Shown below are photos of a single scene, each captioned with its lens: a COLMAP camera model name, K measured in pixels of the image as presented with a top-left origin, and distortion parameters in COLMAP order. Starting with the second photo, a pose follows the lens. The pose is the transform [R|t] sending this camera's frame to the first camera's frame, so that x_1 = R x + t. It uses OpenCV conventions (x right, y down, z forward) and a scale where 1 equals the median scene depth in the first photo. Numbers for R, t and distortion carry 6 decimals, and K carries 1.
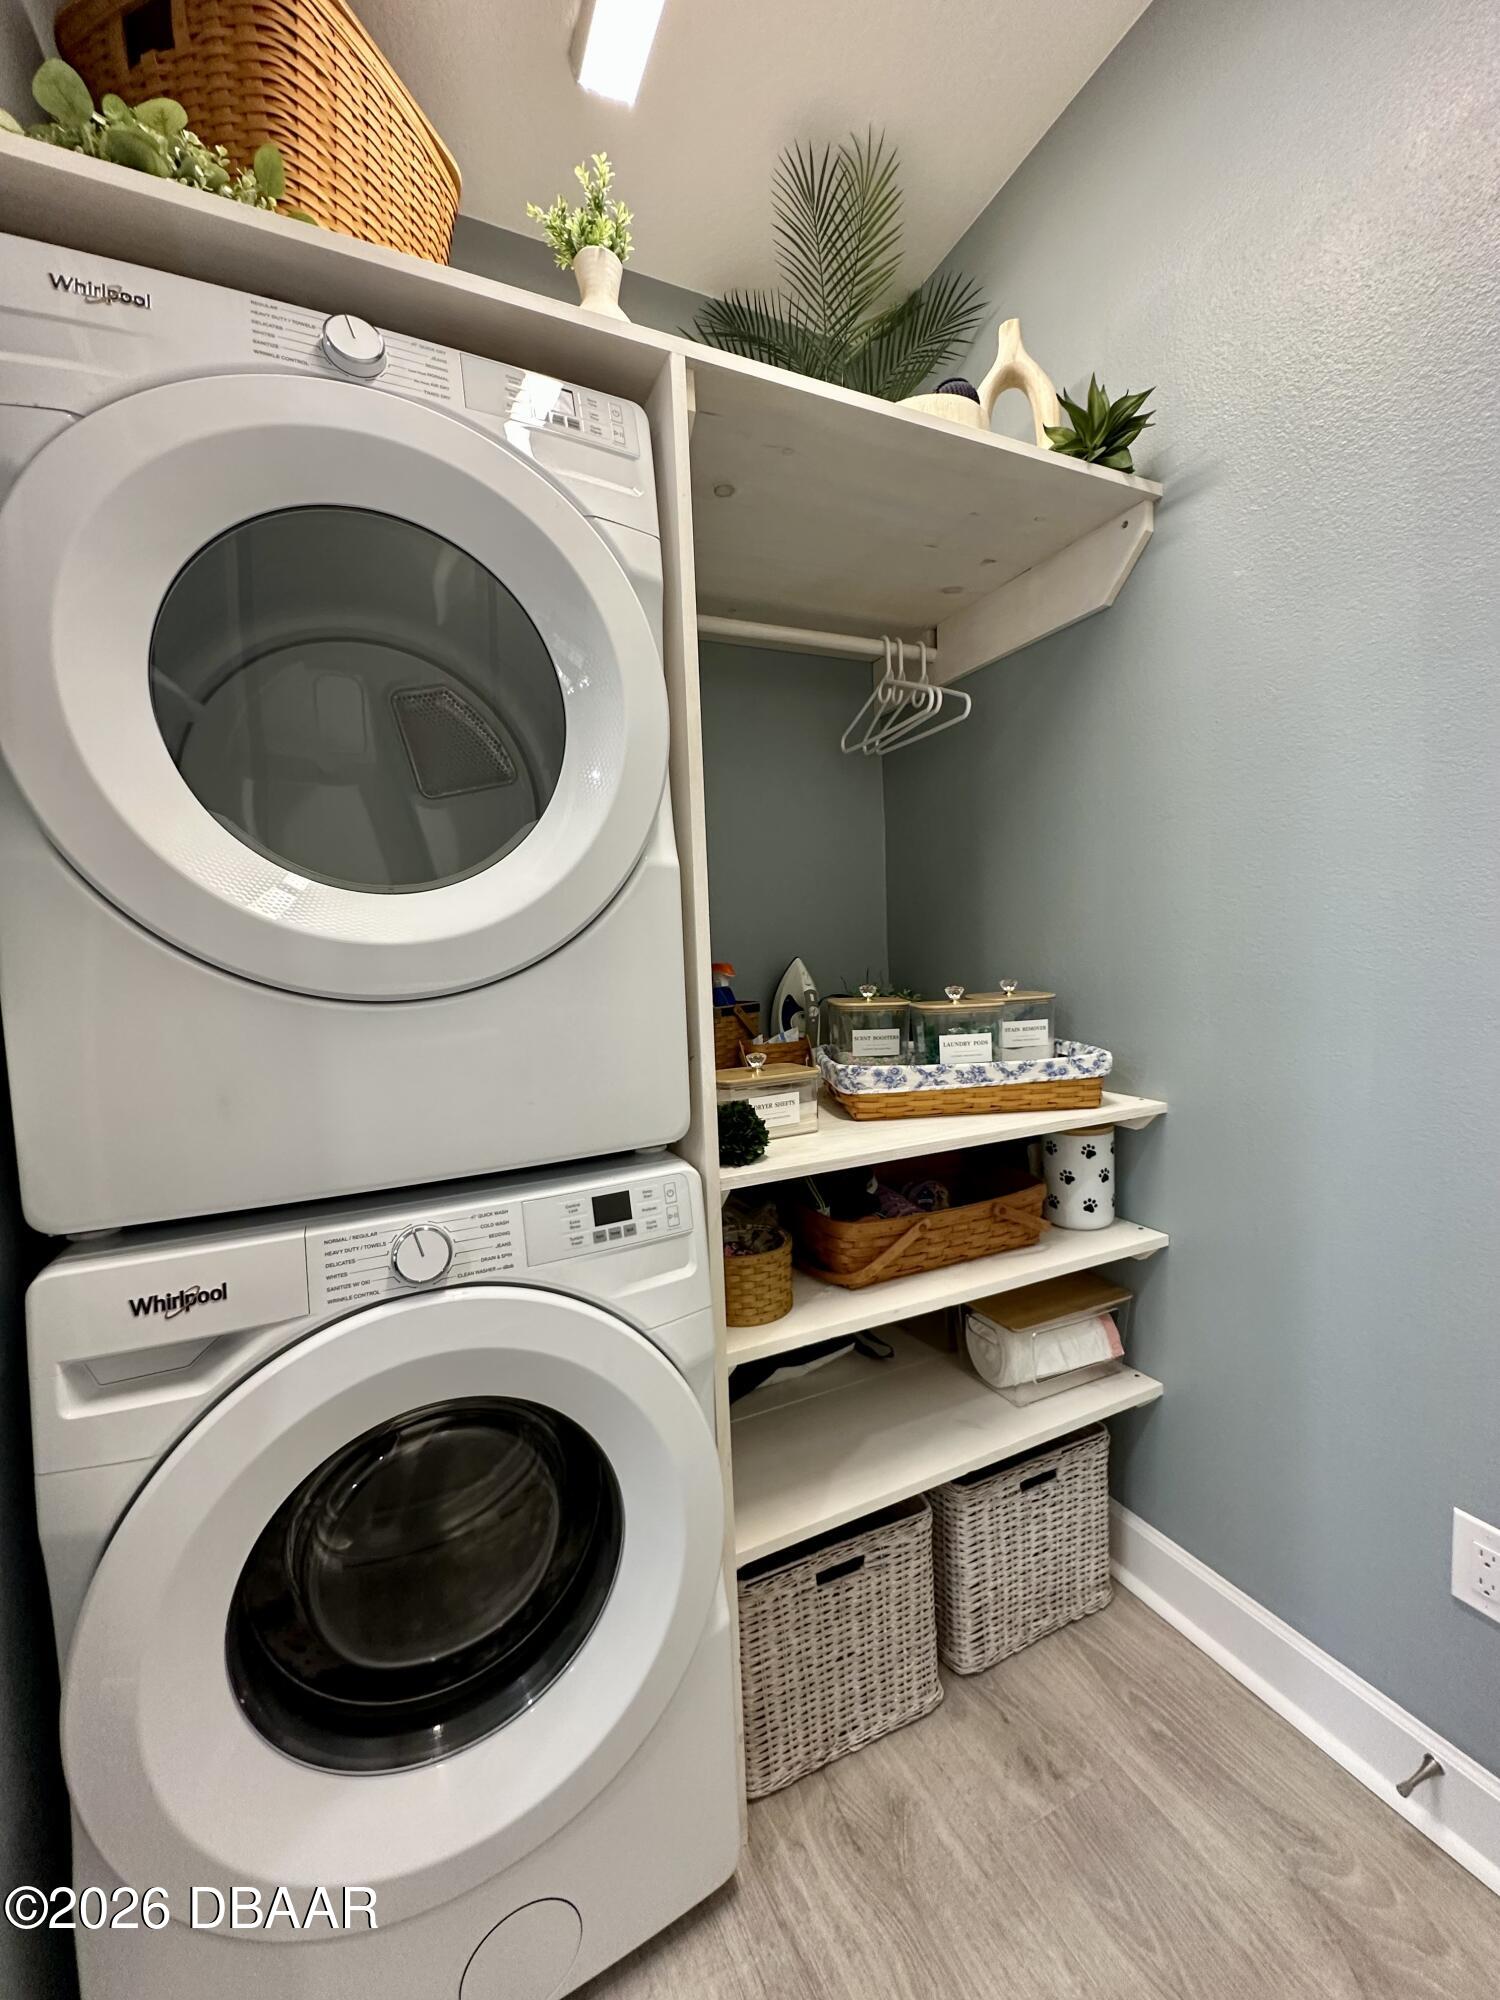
lens RADIAL K [[799.1, 0, 751.6], [0, 799.1, 996.3], [0, 0, 1]] dist [0.000369, 0.000055]
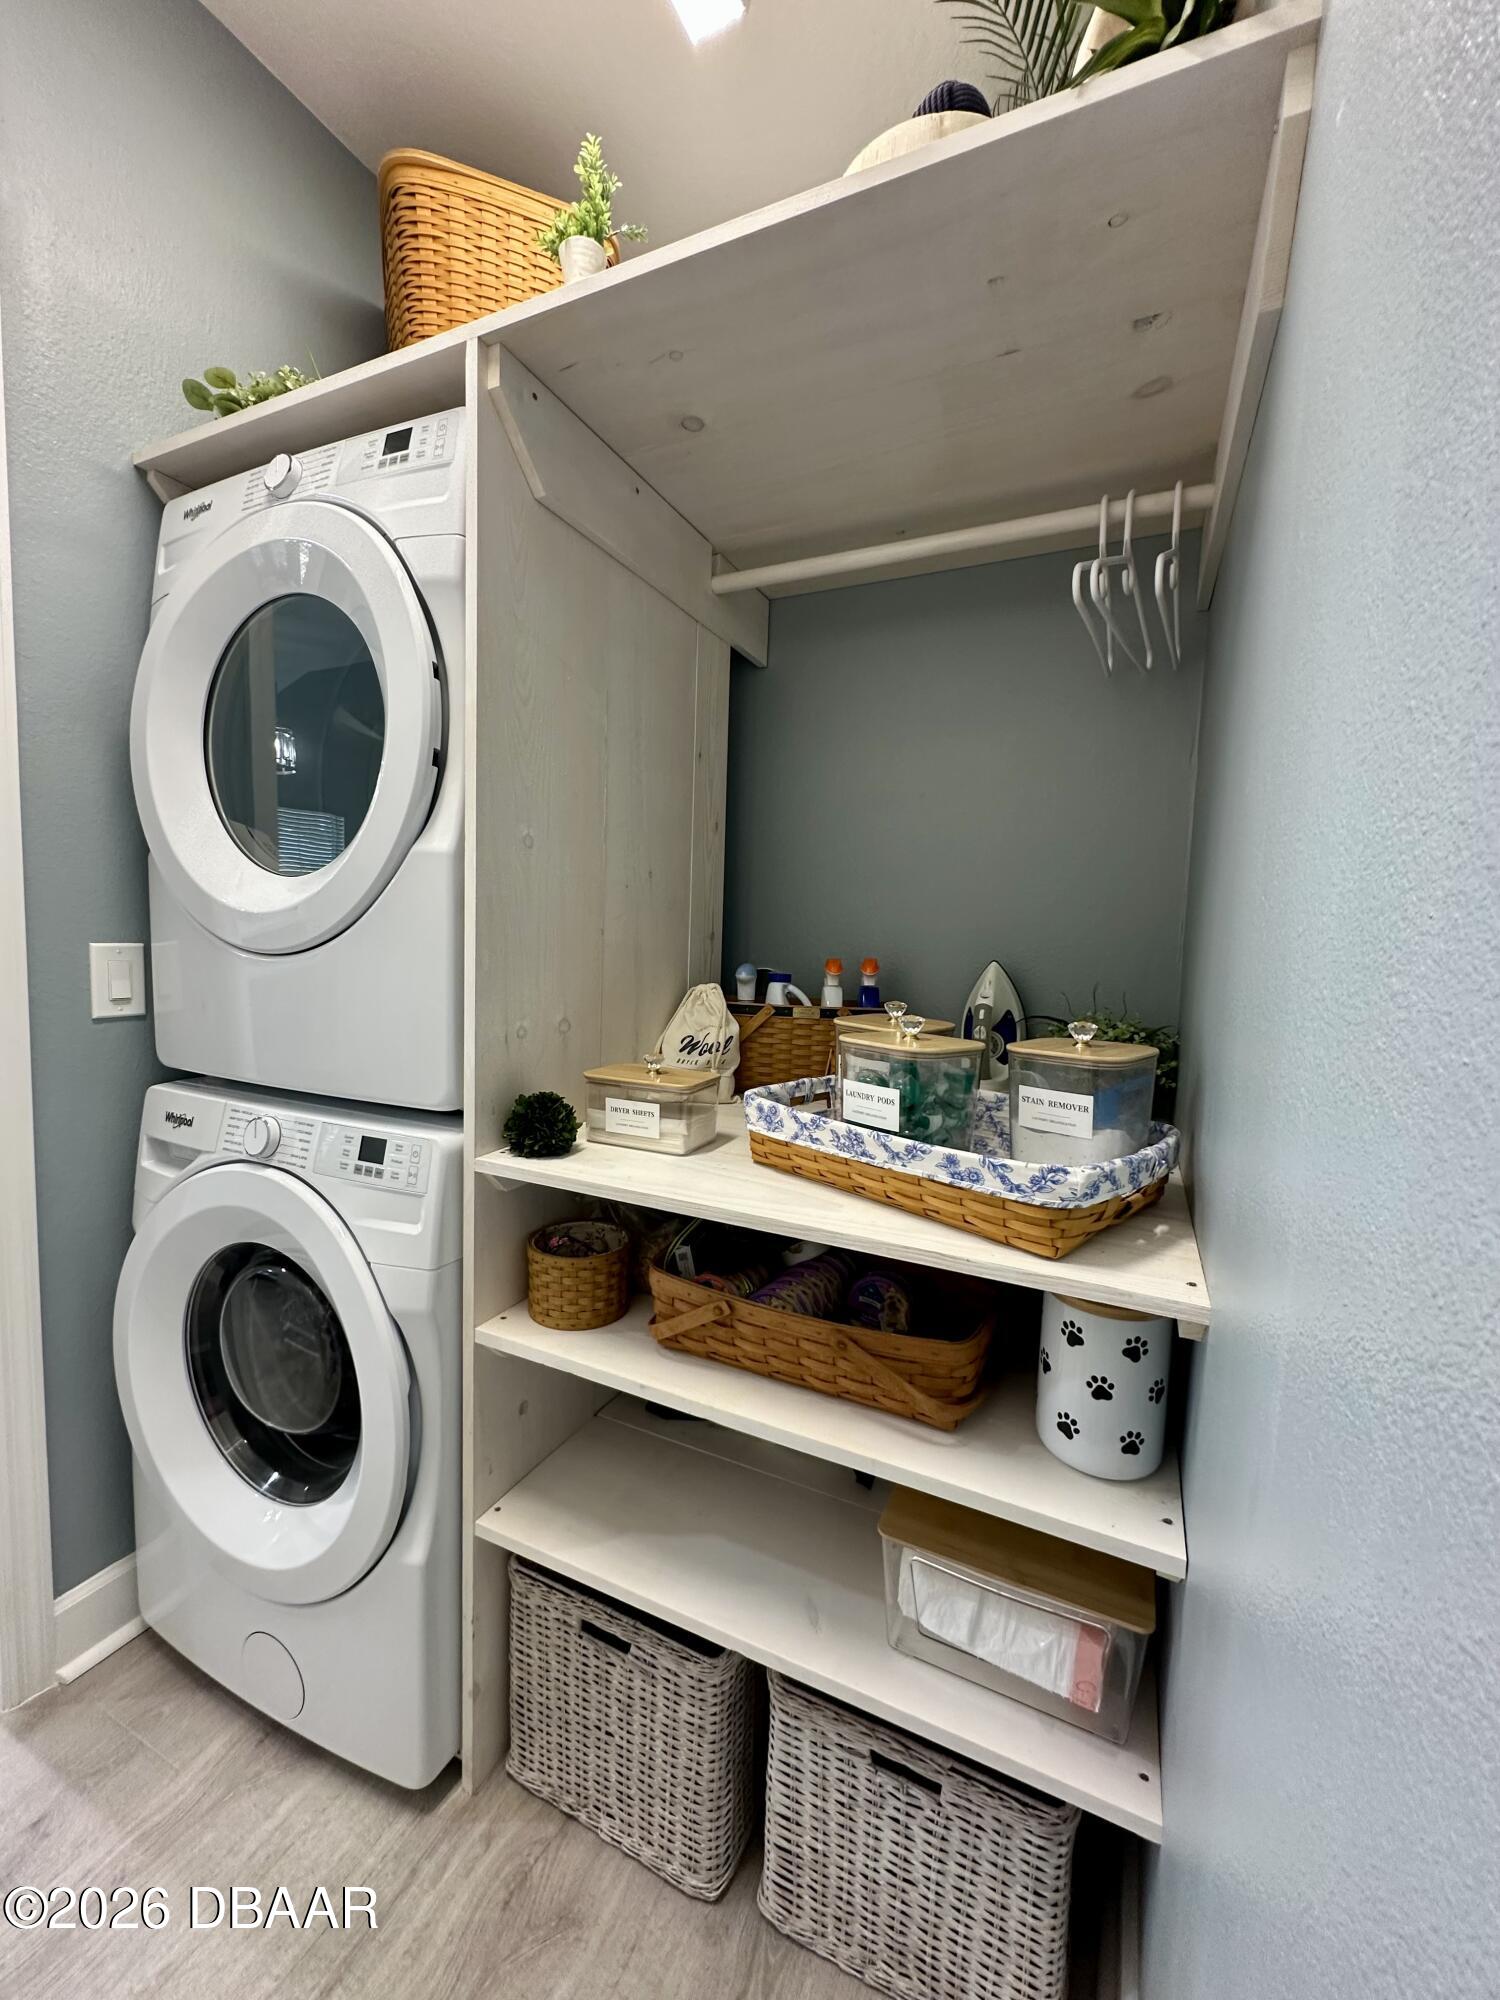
lens RADIAL K [[799.1, 0, 748.8], [0, 799.1, 997.9], [0, 0, 1]] dist [0.000369, 0.000055]
pose [[0.633403, 0.124838, -0.763686, 0.787121], [-0.104065, 0.991678, 0.075796, -0.074754], [0.766792, 0.031464, 0.641124, 0.512330]]
